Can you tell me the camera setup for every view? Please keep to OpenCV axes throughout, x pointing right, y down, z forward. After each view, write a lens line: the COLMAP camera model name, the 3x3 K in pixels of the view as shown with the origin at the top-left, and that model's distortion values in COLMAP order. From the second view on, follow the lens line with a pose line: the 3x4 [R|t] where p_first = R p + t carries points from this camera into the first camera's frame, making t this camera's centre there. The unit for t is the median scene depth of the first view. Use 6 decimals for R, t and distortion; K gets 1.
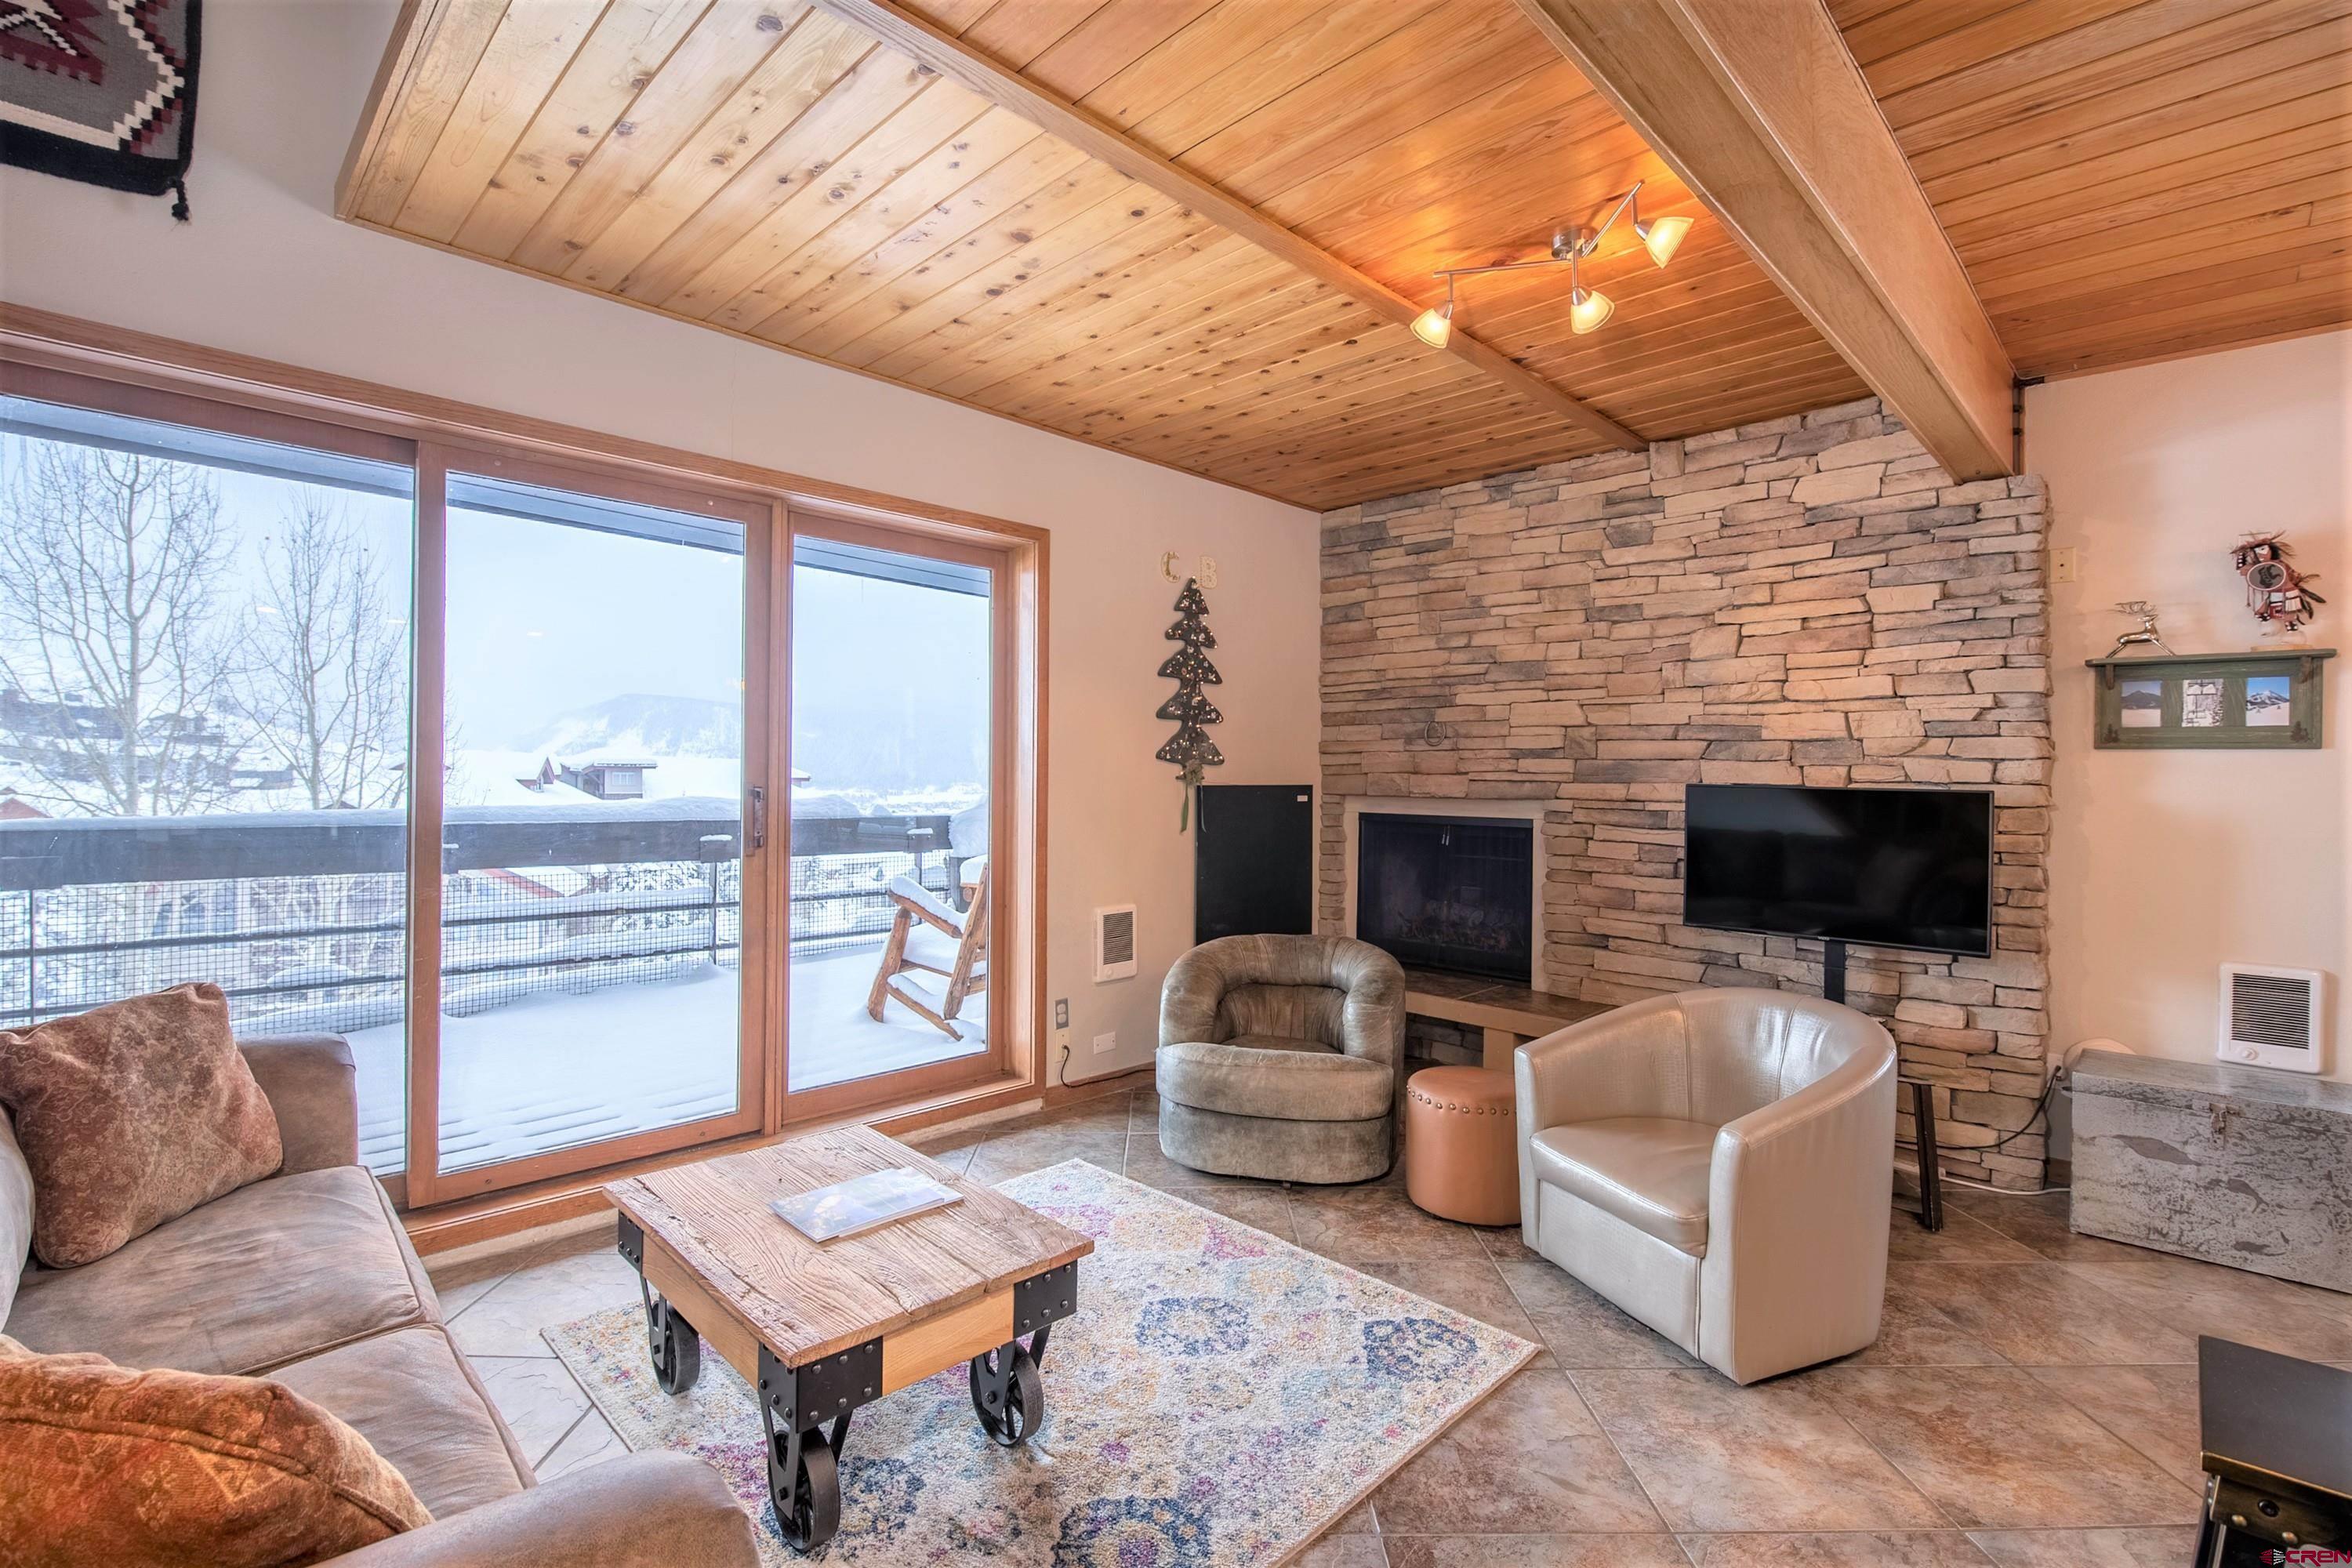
lens RADIAL K [[1070.9, 0, 1175.5], [0, 1070.9, 779.4], [0, 0, 1]] dist [-0.010846, -0.000547]
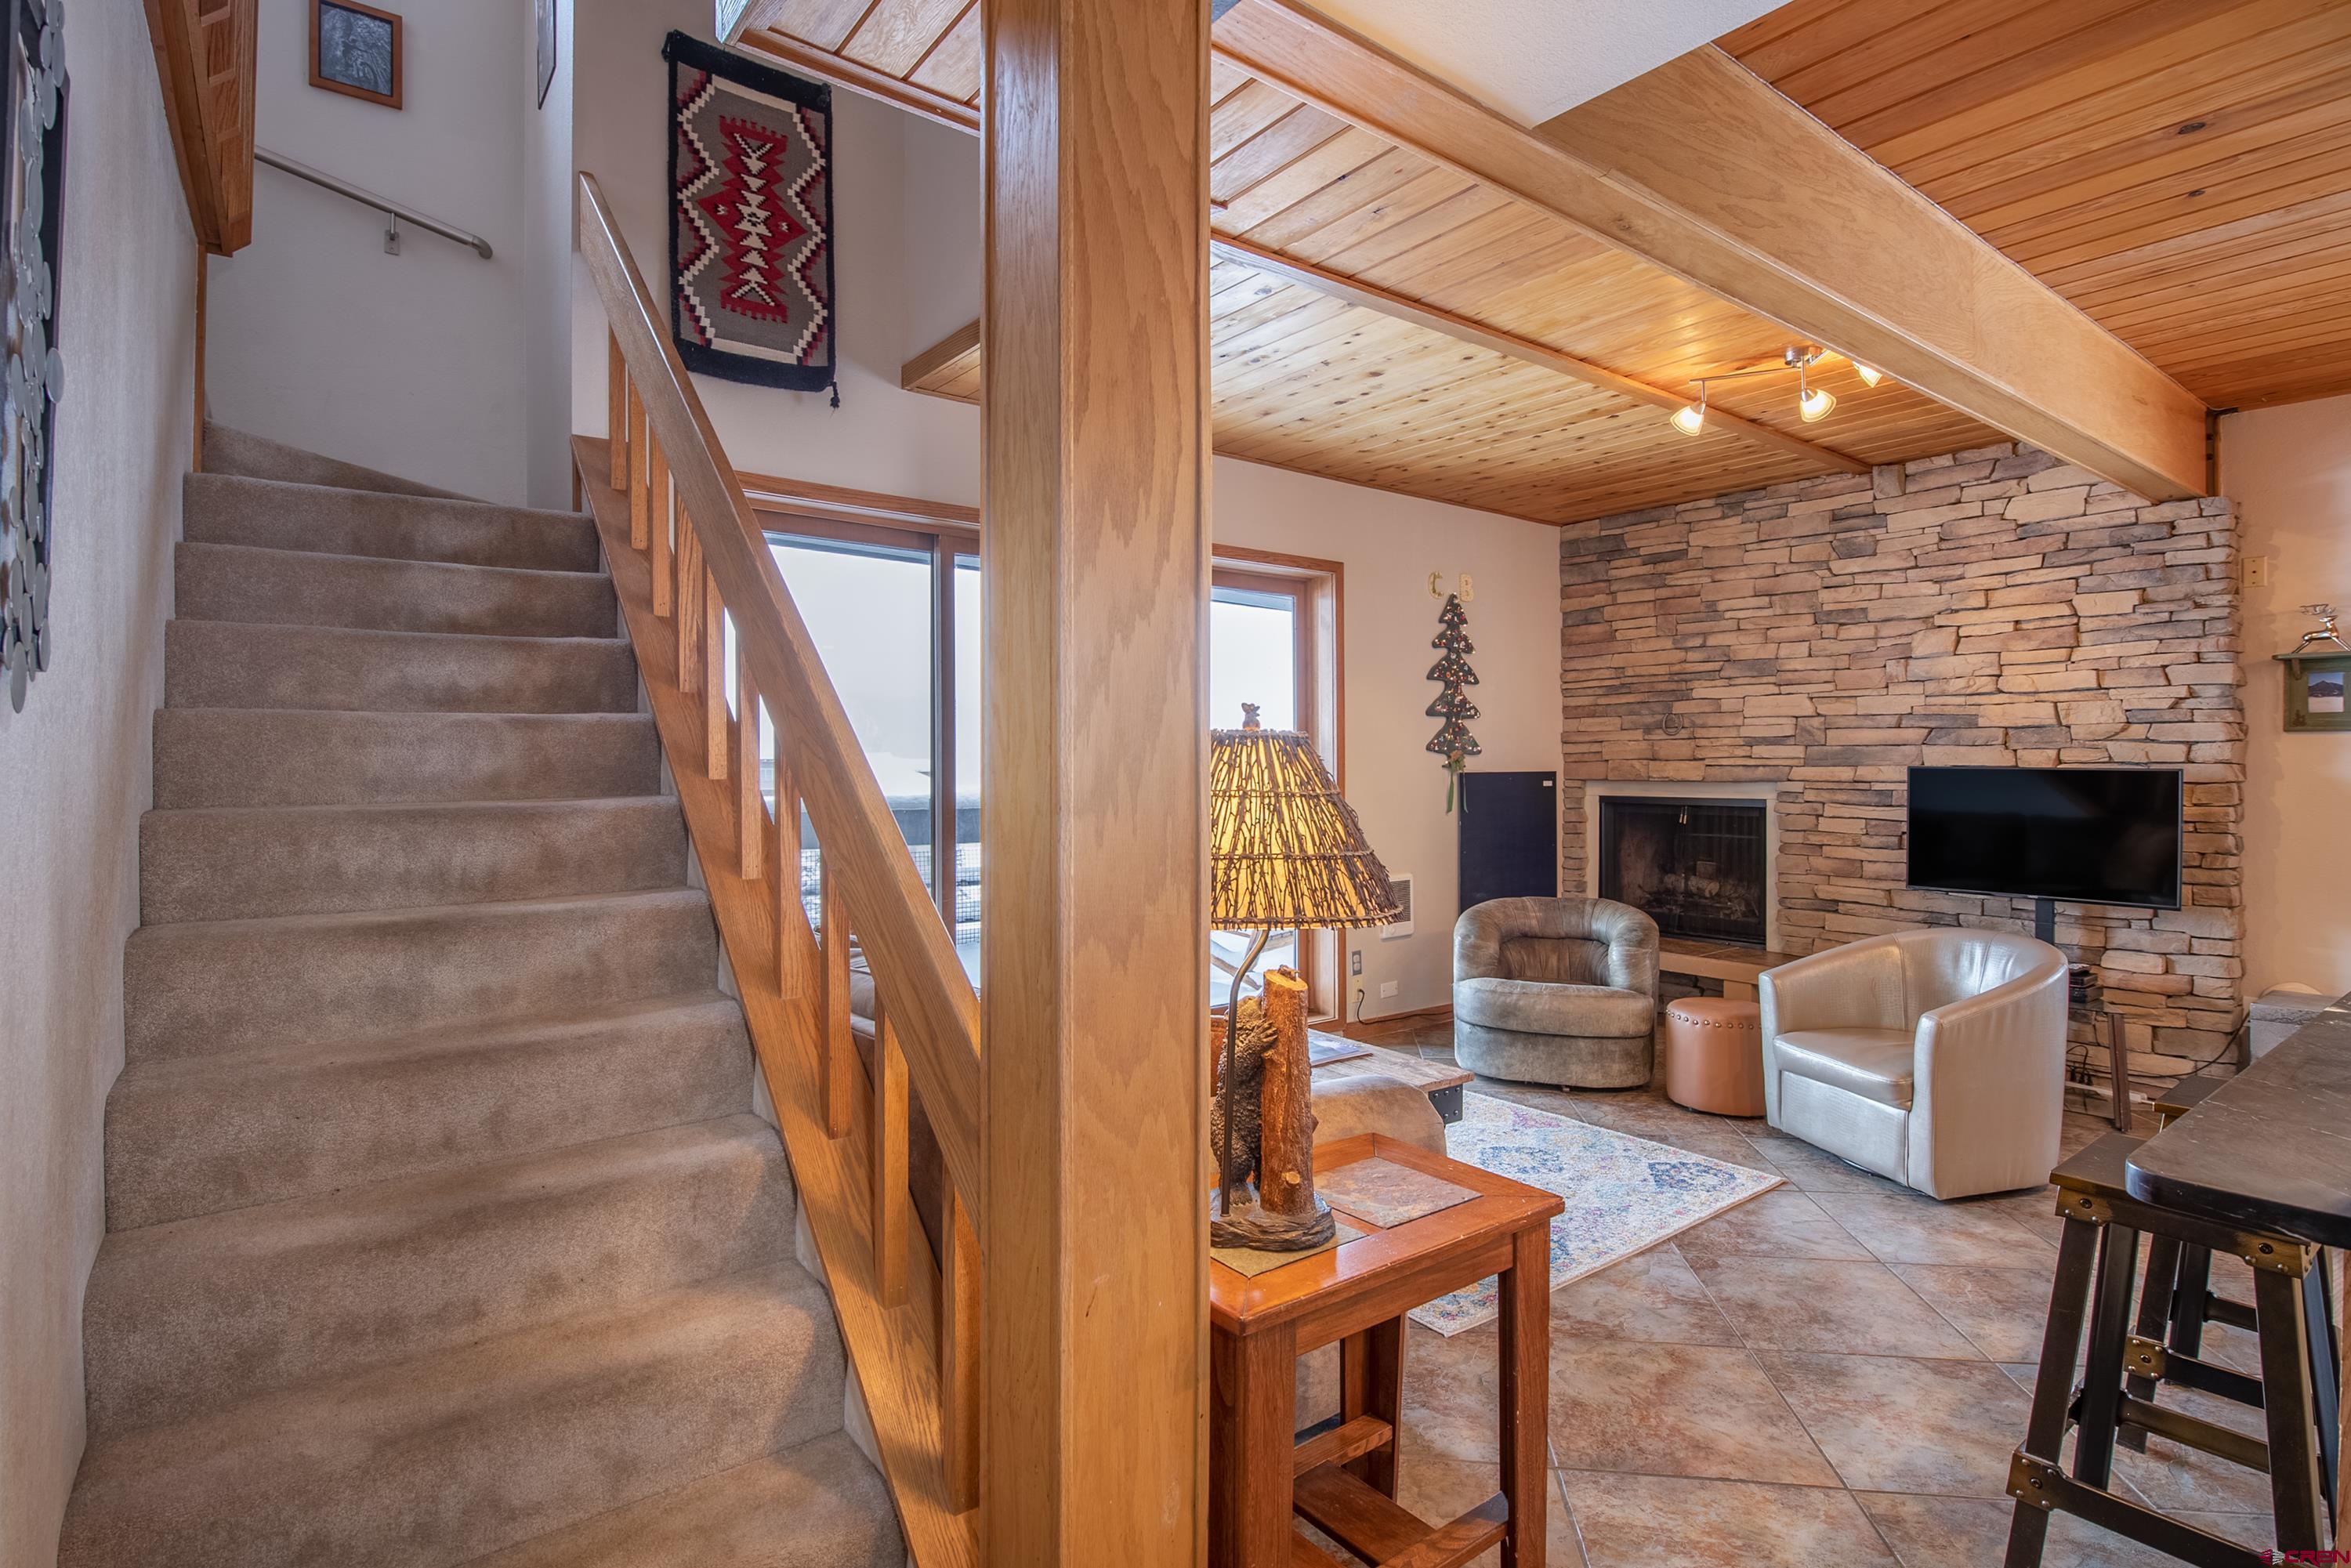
lens RADIAL K [[1179.3, 0, 1176.5], [0, 1179.3, 774.5], [0, 0, 1]] dist [-0.004825, -0.001510]
pose [[0.991356, -0.011086, -0.130730, -0.160645], [0.011656, 0.999926, 0.003595, -0.000855], [0.130681, -0.005087, 0.991411, -0.419622]]
